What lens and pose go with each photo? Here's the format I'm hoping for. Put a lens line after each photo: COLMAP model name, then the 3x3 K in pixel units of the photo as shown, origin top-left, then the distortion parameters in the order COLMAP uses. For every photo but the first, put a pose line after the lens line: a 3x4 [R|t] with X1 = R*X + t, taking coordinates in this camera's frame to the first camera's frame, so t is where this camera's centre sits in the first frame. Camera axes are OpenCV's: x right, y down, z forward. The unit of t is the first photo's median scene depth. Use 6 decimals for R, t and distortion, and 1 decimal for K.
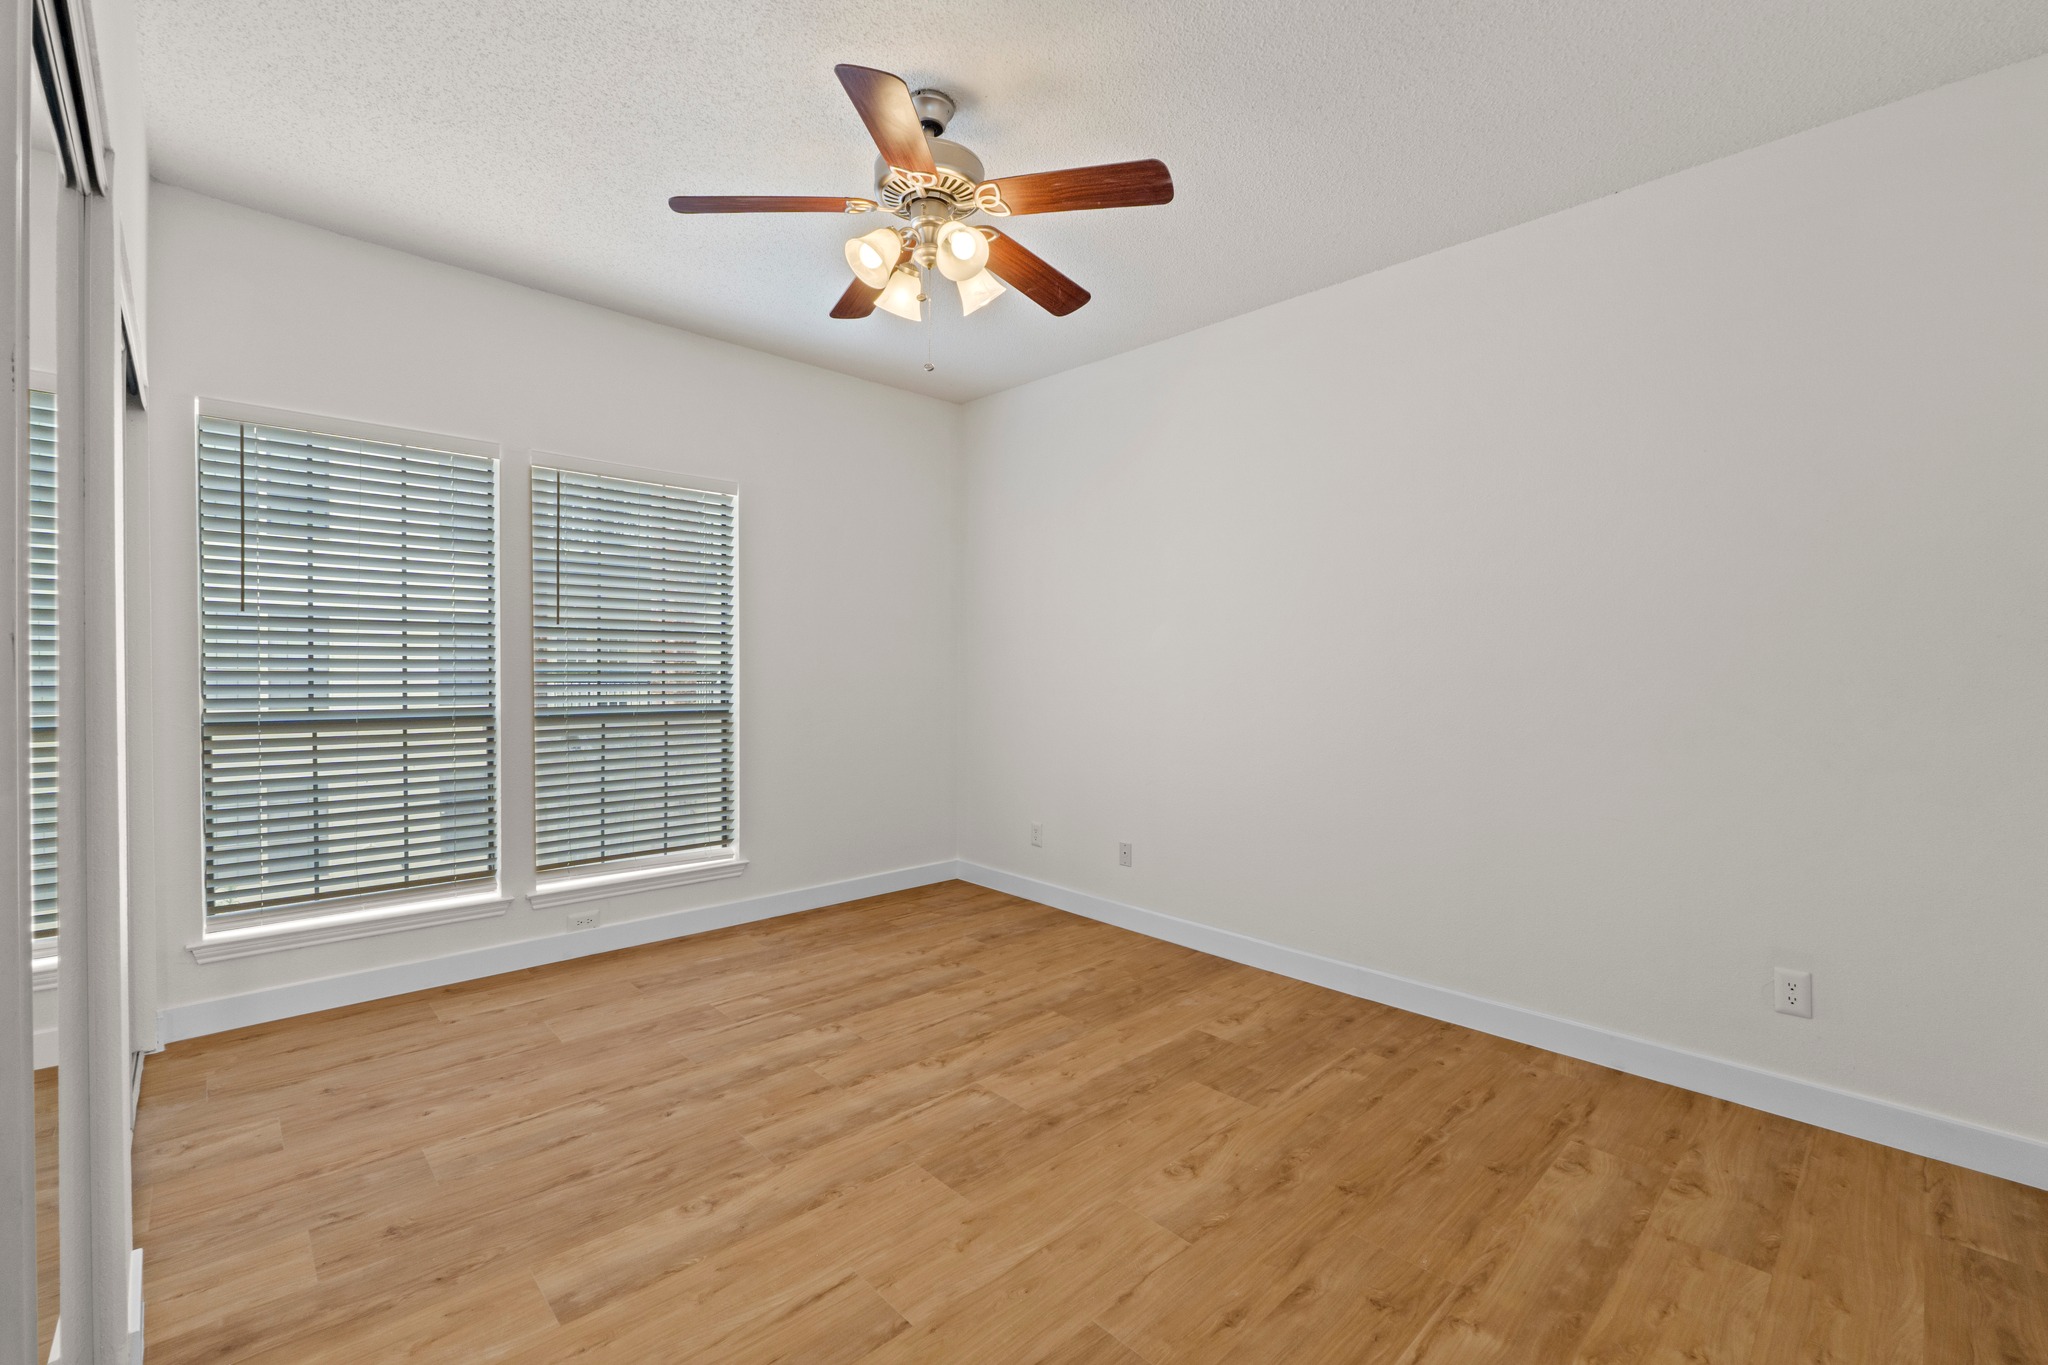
lens RADIAL K [[876.3, 0, 1013.0], [0, 876.3, 683.7], [0, 0, 1]] dist [-0.004237, -0.000436]
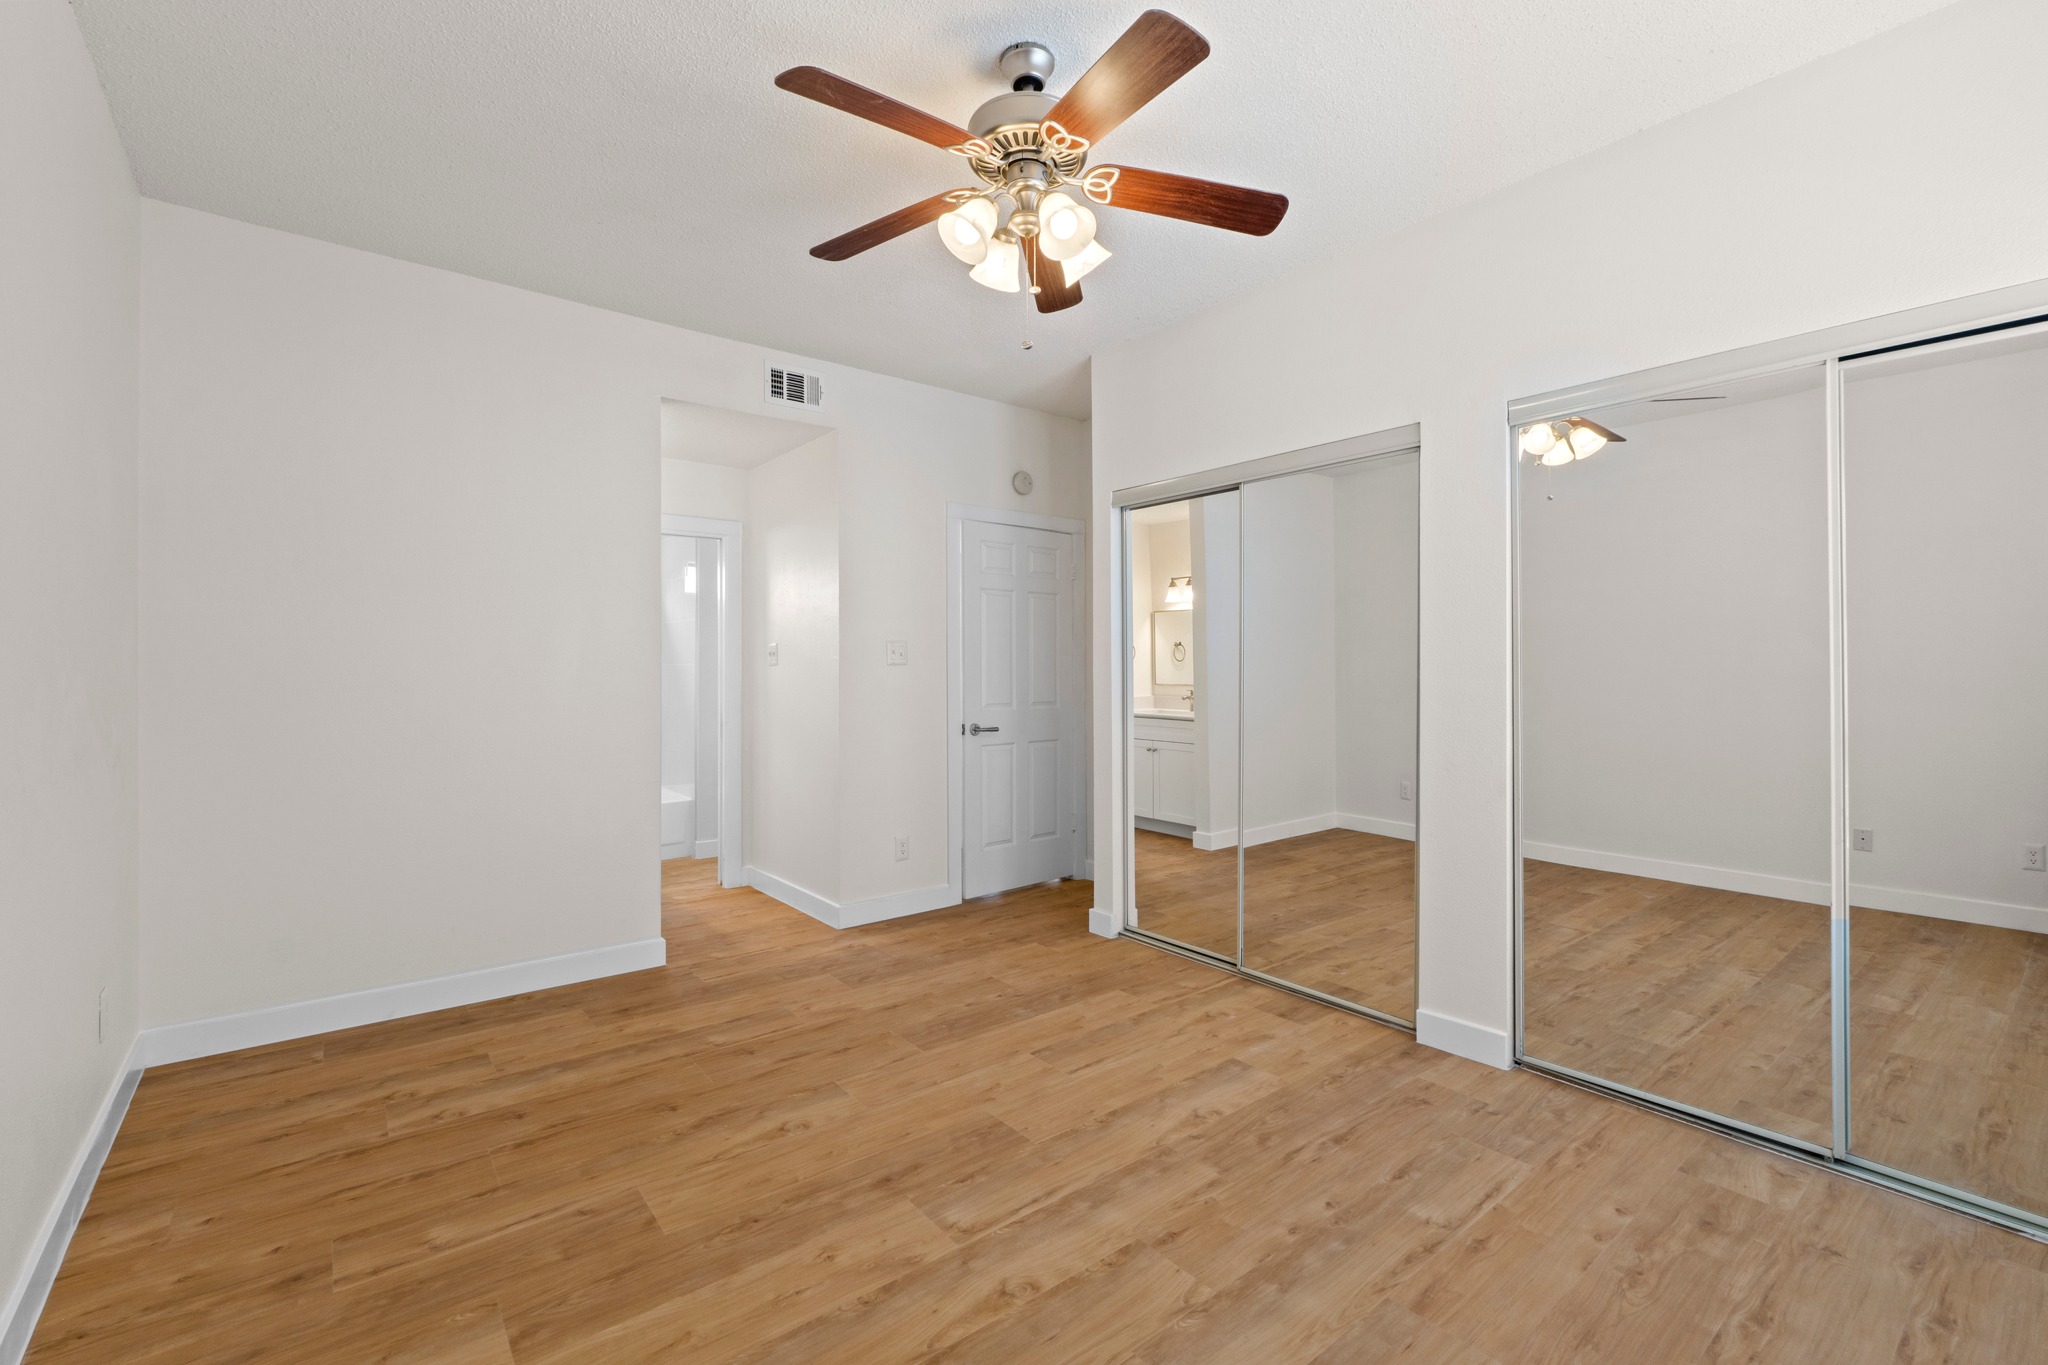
lens RADIAL K [[876.3, 0, 1013.0], [0, 876.3, 683.7], [0, 0, 1]] dist [-0.004237, -0.000436]
pose [[-0.995822, -0.009764, 0.090794, -0.167965], [-0.006357, 0.999268, 0.037735, -0.043378], [-0.091096, 0.037000, -0.995155, 1.934023]]
